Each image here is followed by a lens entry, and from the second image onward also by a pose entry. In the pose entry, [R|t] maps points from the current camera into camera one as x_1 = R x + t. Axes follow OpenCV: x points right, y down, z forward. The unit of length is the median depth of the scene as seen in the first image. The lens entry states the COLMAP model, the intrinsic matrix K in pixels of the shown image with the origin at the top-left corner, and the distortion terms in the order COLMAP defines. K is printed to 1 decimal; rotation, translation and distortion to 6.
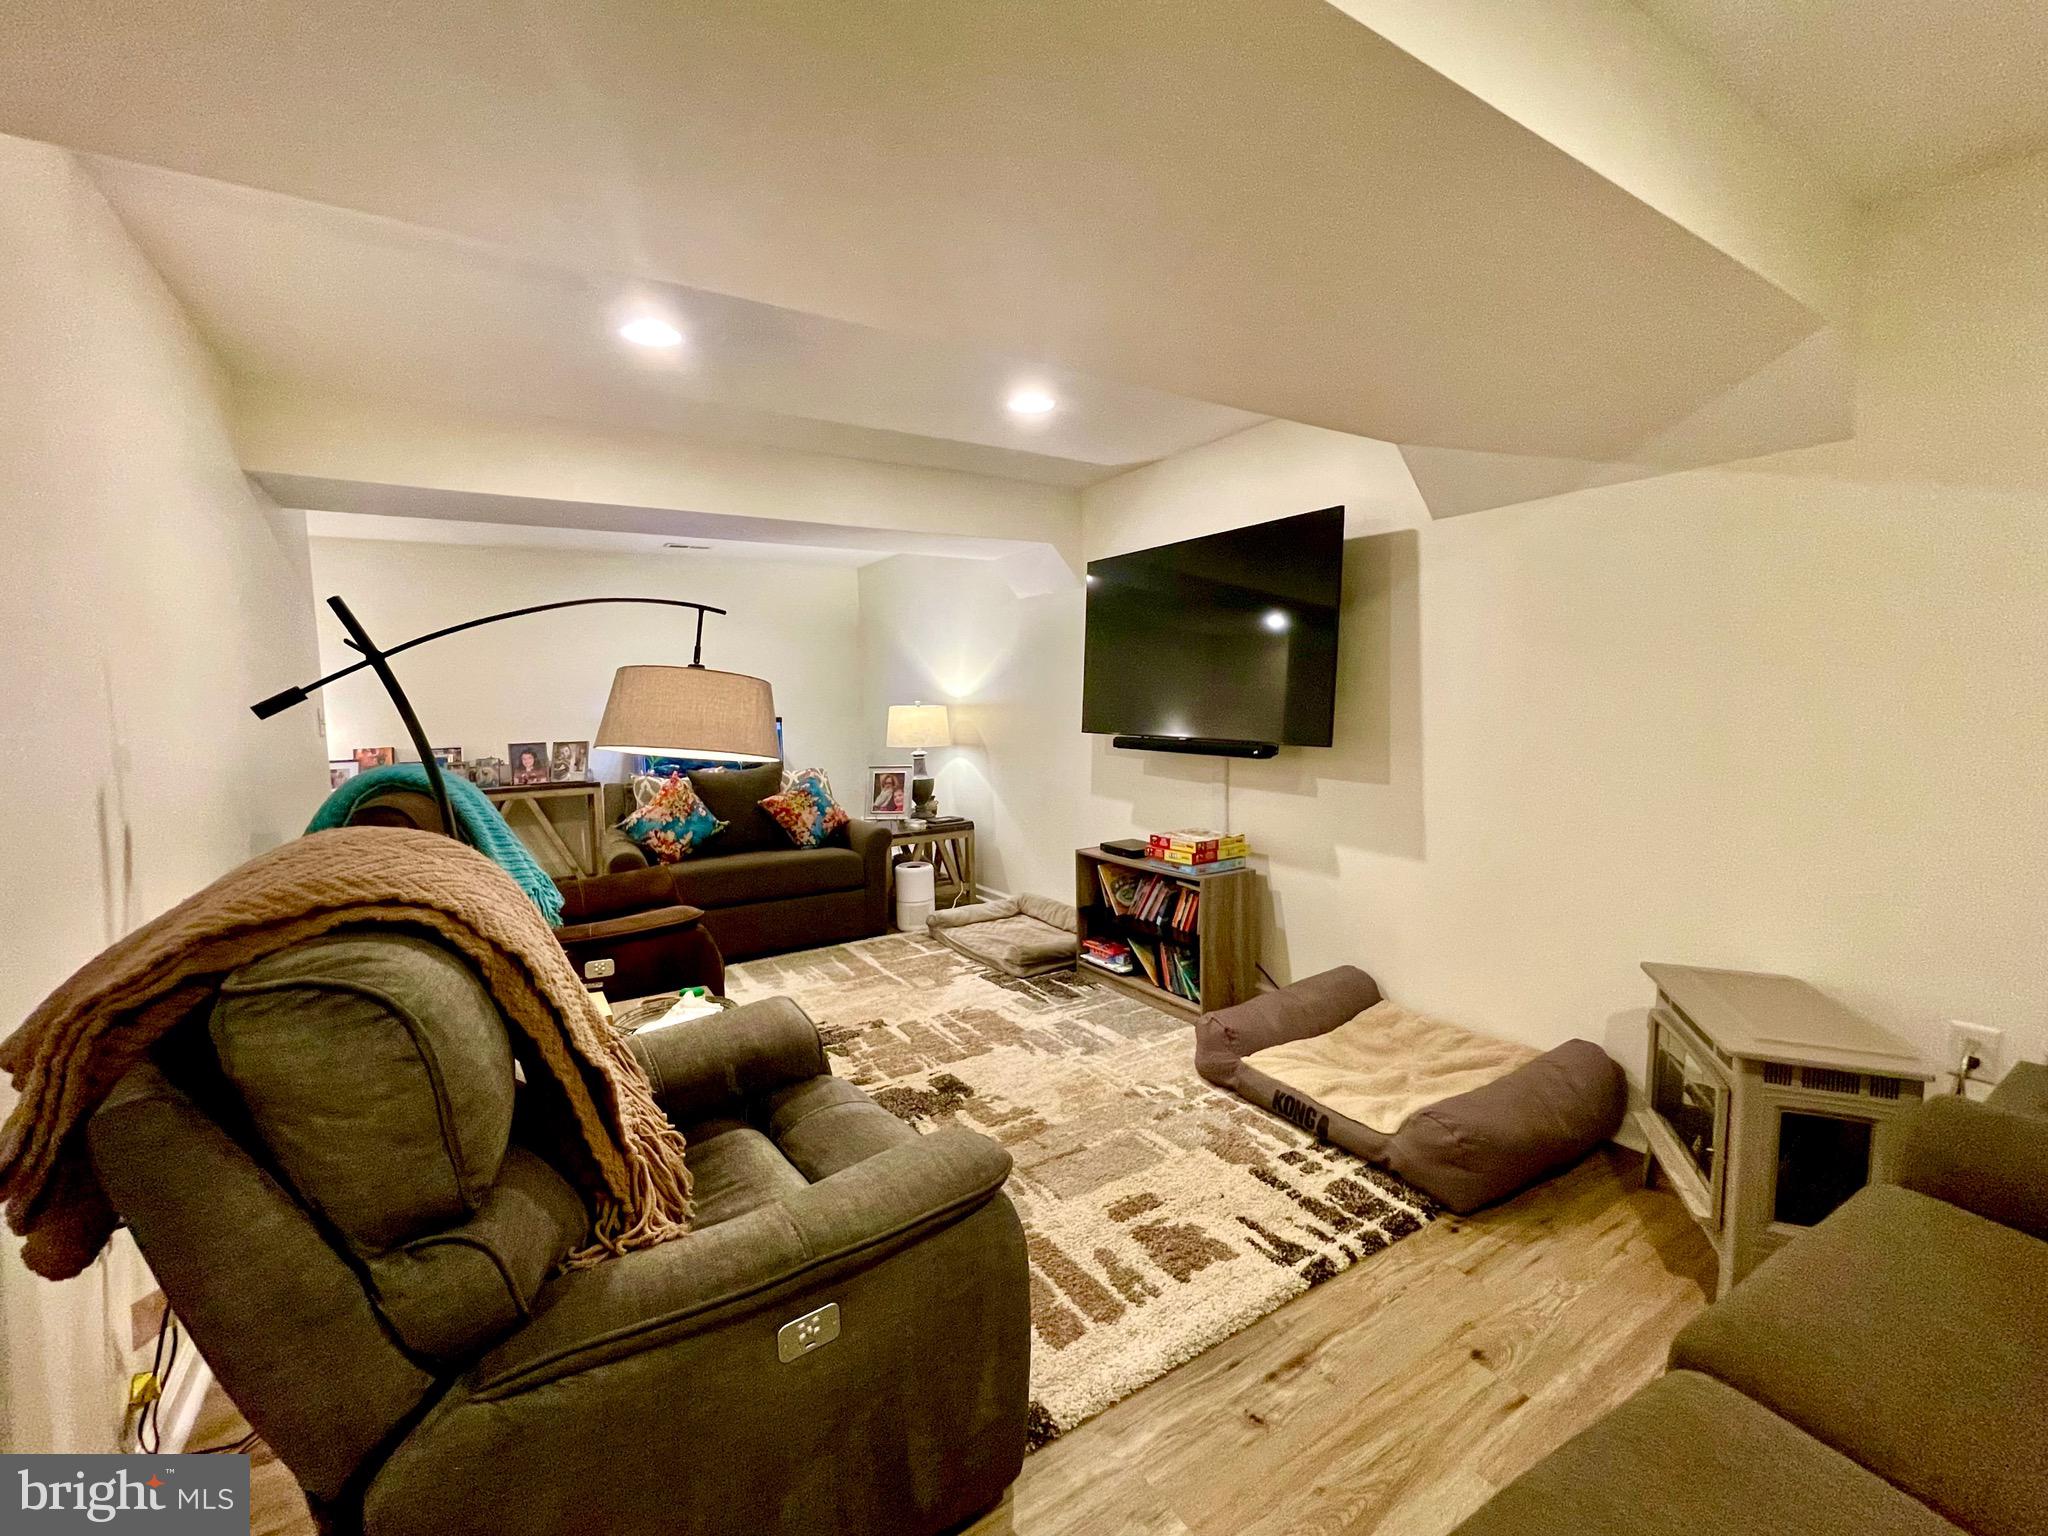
lens RADIAL K [[838.9, 0, 1023.6], [0, 838.9, 769.4], [0, 0, 1]] dist [-0.002886, -0.000280]
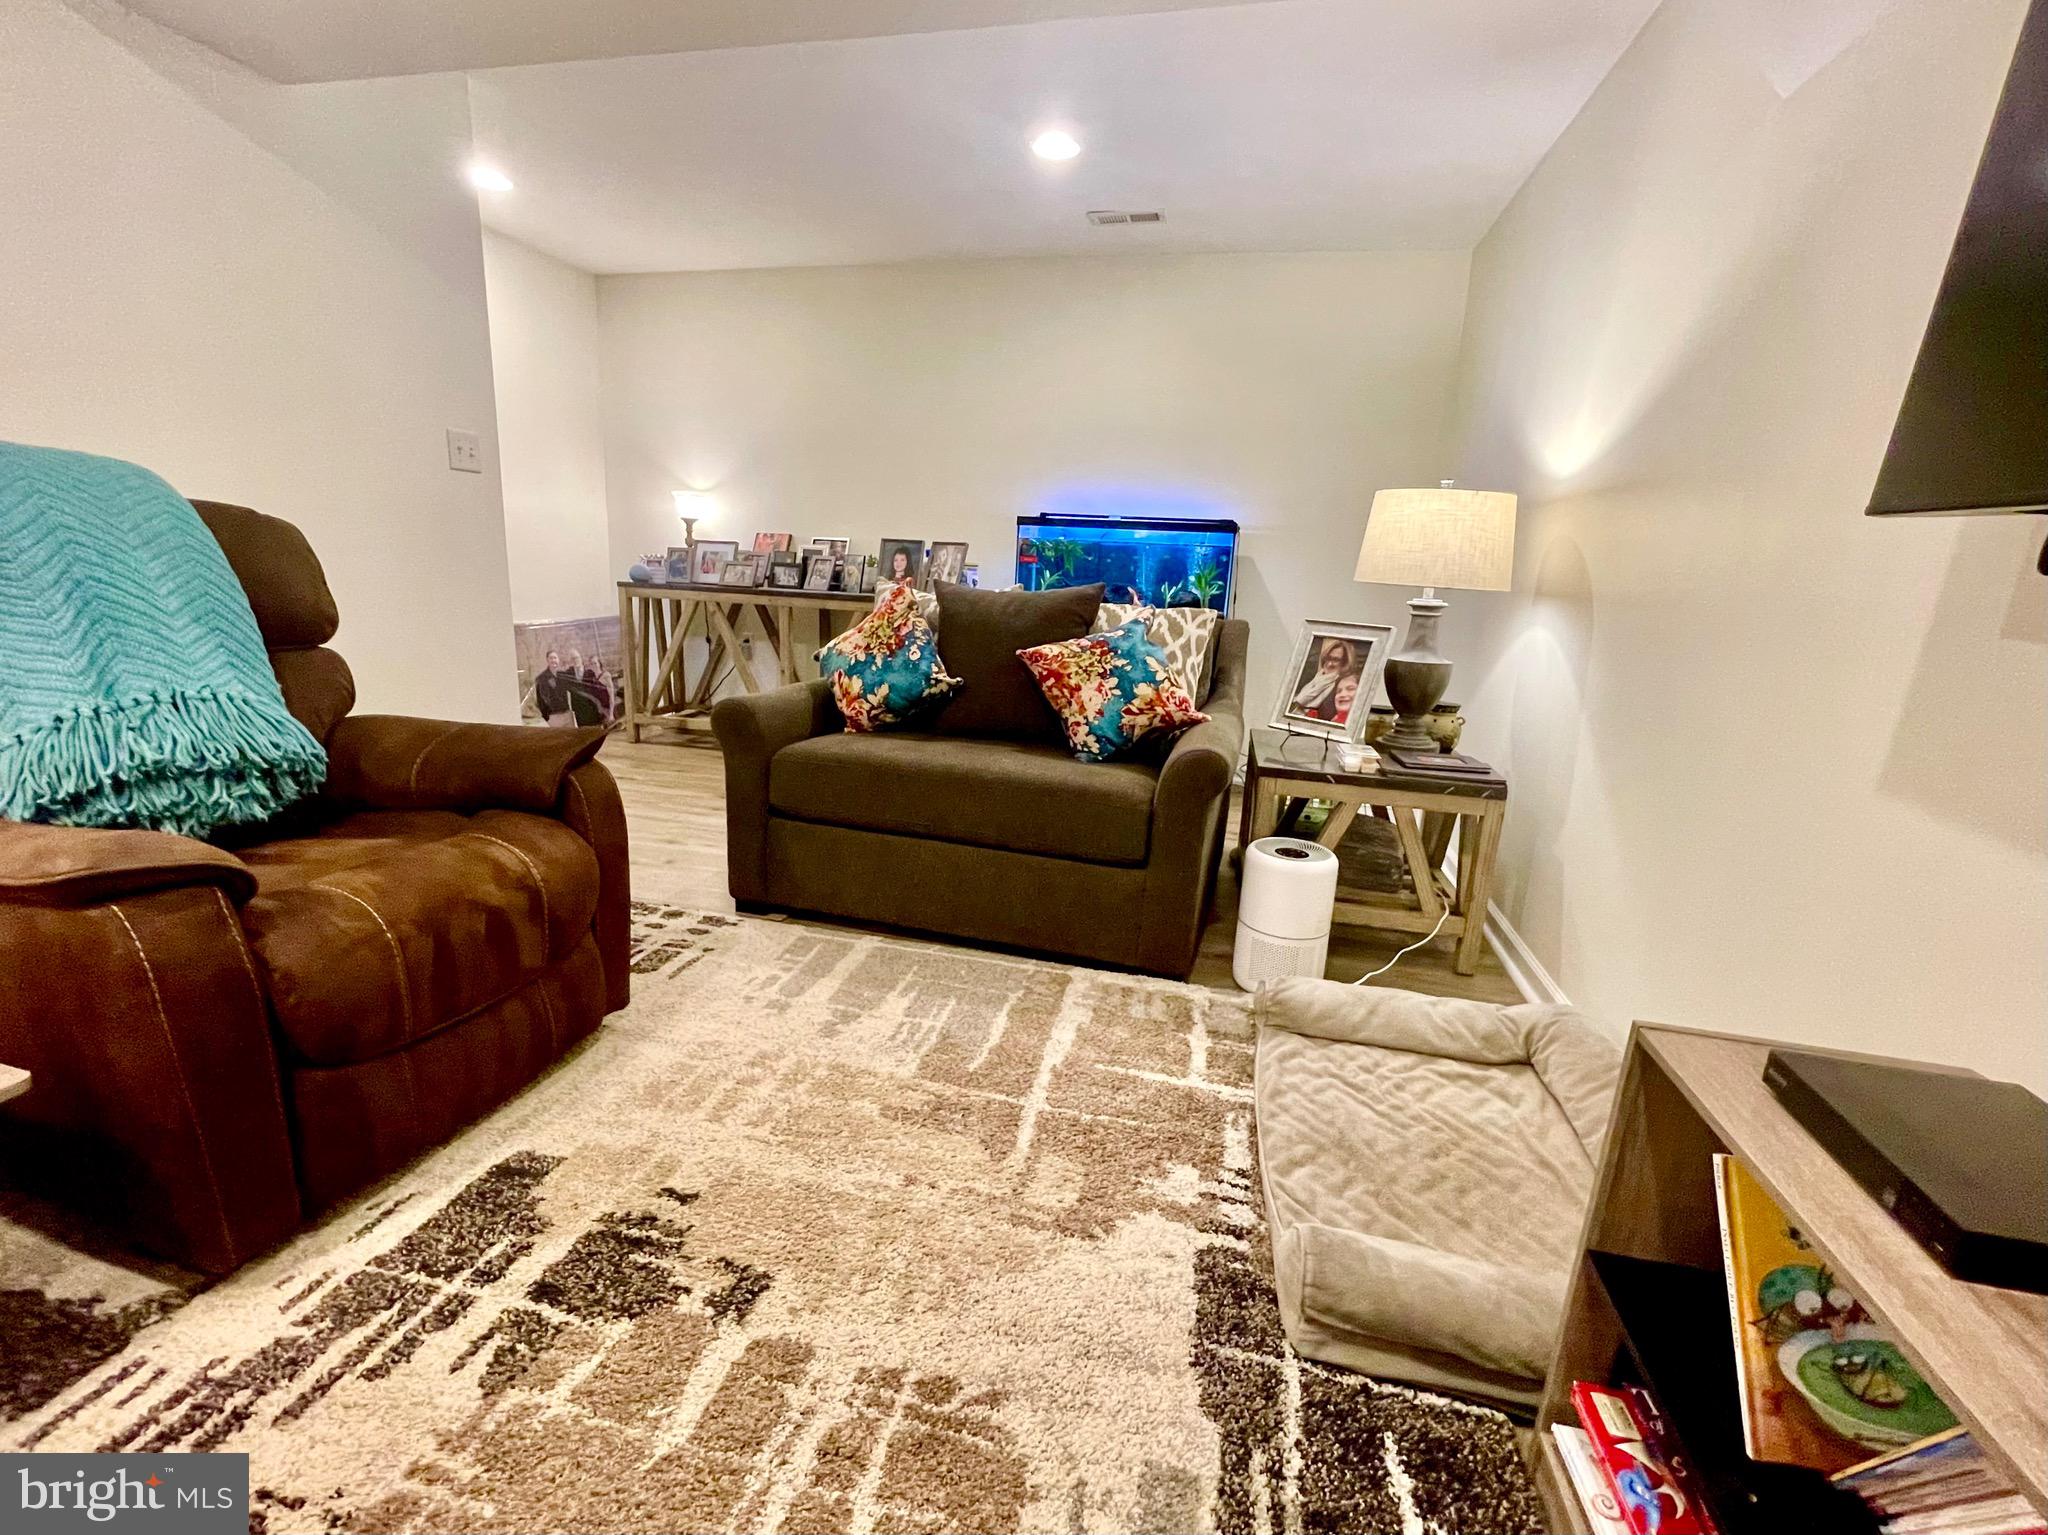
lens RADIAL K [[875.3, 0, 1043.0], [0, 875.3, 770.0], [0, 0, 1]] dist [-0.008448, -0.000004]
pose [[0.695068, 0.224136, -0.683113, 0.113531], [-0.126700, 0.973479, 0.190490, 0.007327], [0.707692, -0.045853, 0.705032, 0.858681]]
